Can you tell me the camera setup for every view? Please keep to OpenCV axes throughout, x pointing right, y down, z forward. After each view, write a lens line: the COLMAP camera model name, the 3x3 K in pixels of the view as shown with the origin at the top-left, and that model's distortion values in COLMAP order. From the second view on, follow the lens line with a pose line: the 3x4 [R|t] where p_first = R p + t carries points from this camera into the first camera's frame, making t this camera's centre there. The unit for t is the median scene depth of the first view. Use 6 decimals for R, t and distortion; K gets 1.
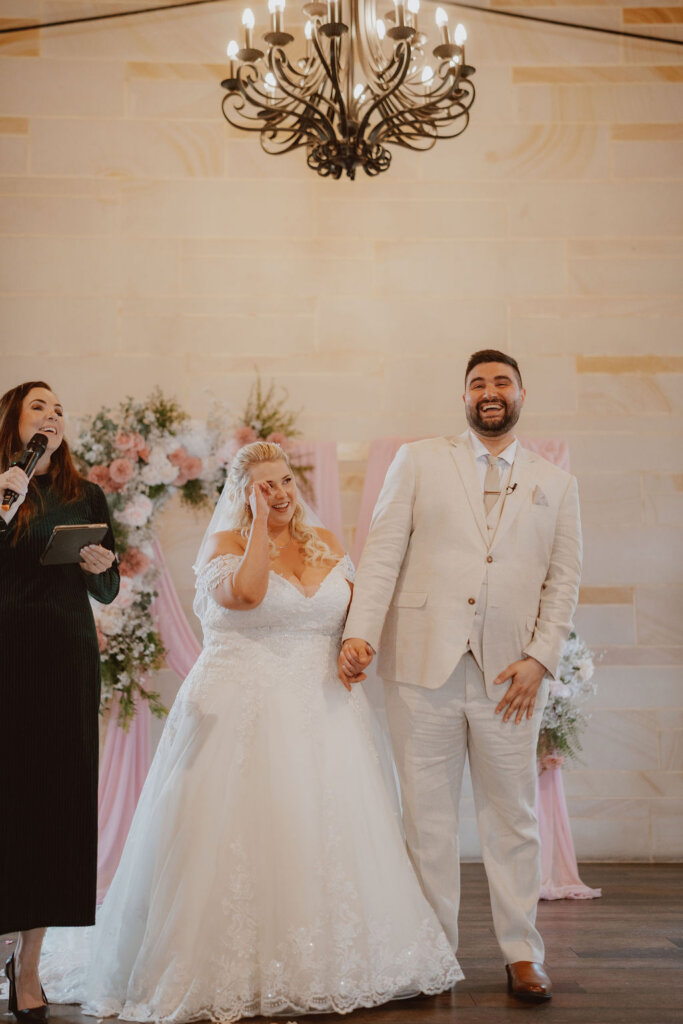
lens RADIAL K [[1421.8, 0, 341.9], [0, 1421.8, 522.8], [0, 0, 1]] dist [0.165478, 0.000000]
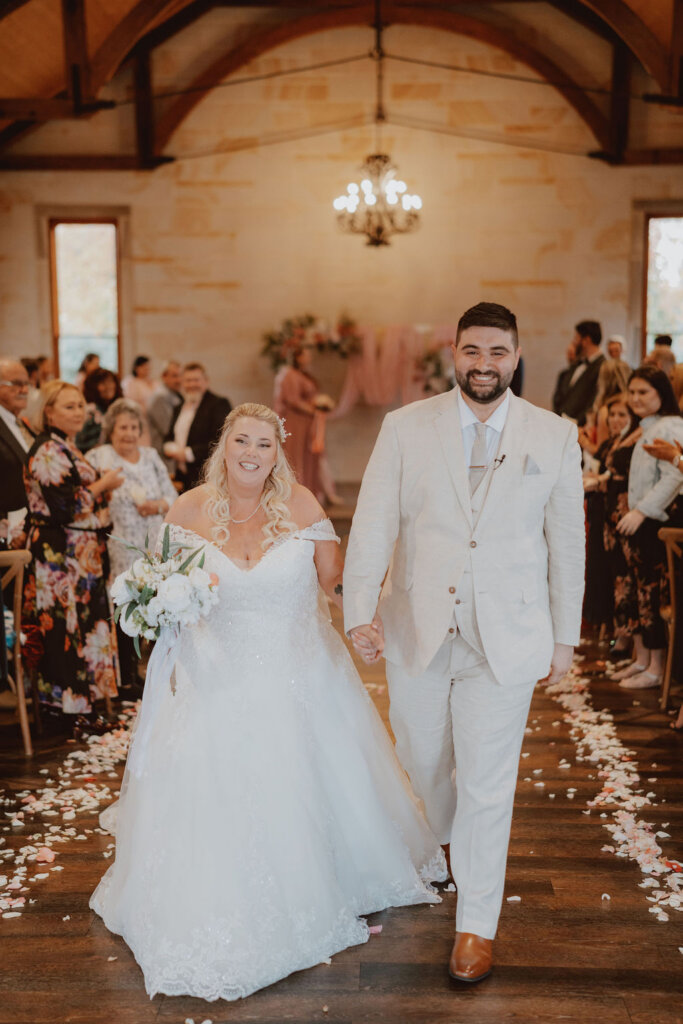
lens RADIAL K [[1421.8, 0, 310.2], [0, 1421.8, 517.0], [0, 0, 1]] dist [0.165478, 0.000000]
pose [[0.995619, 0.014692, -0.092344, 0.126687], [0.006907, 0.973327, 0.229318, -0.332992], [0.093250, -0.228951, 0.968961, -1.713920]]
